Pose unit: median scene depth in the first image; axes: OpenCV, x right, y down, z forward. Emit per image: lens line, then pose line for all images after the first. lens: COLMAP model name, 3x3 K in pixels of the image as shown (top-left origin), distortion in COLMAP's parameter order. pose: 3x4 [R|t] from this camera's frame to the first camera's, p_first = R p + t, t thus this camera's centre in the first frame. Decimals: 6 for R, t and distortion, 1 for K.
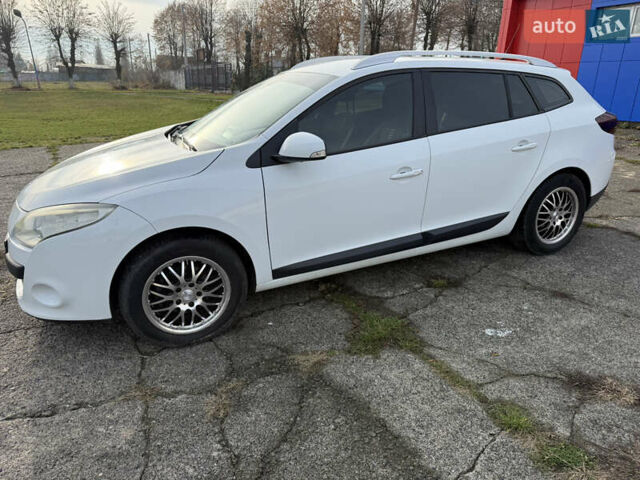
lens RADIAL K [[449.3, 0, 320.5], [0, 449.3, 237.8], [0, 0, 1]] dist [0.025715, -0.027251]
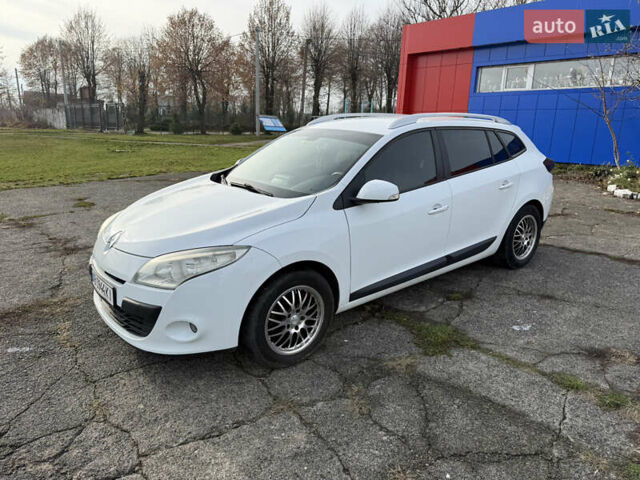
lens RADIAL K [[449.3, 0, 322.3], [0, 449.3, 238.8], [0, 0, 1]] dist [0.025715, -0.027251]
pose [[0.969909, -0.054178, 0.237362, -0.429790], [0.072510, 0.994965, -0.069189, 0.002829], [-0.232419, 0.084318, 0.968954, -0.138520]]
